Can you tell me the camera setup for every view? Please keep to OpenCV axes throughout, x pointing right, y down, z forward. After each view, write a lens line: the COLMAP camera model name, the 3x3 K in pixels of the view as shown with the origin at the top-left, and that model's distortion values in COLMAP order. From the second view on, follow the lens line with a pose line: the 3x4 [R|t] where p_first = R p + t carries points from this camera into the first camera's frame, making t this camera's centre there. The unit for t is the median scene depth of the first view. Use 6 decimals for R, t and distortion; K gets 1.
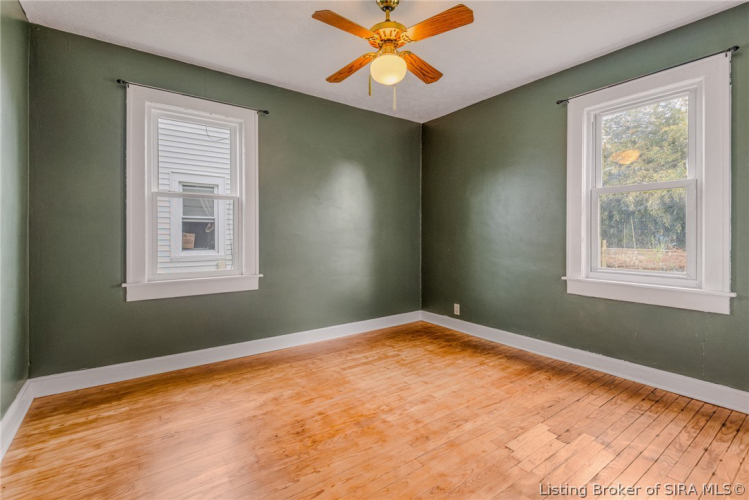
lens RADIAL K [[337.5, 0, 375.5], [0, 337.5, 239.3], [0, 0, 1]] dist [0.030214, -0.017624]
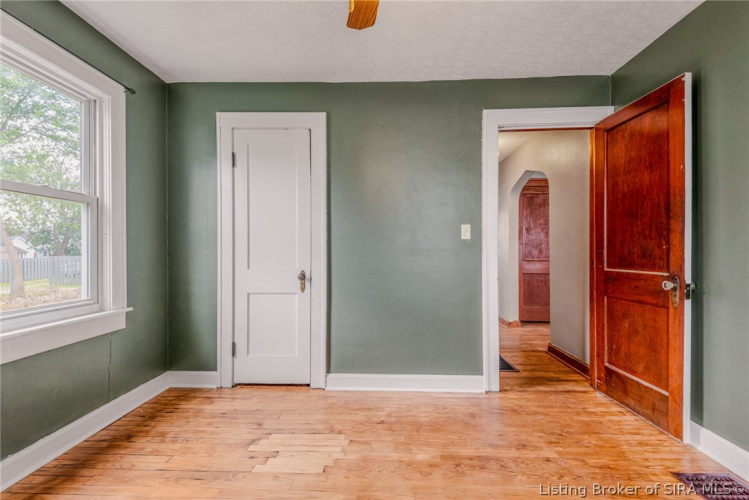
lens RADIAL K [[337.5, 0, 375.5], [0, 337.5, 239.3], [0, 0, 1]] dist [0.030214, -0.017624]
pose [[-0.780375, 0.021262, 0.624951, -0.297151], [0.008651, 0.999693, -0.023209, -0.034231], [-0.625253, -0.012705, -0.780319, 1.359336]]
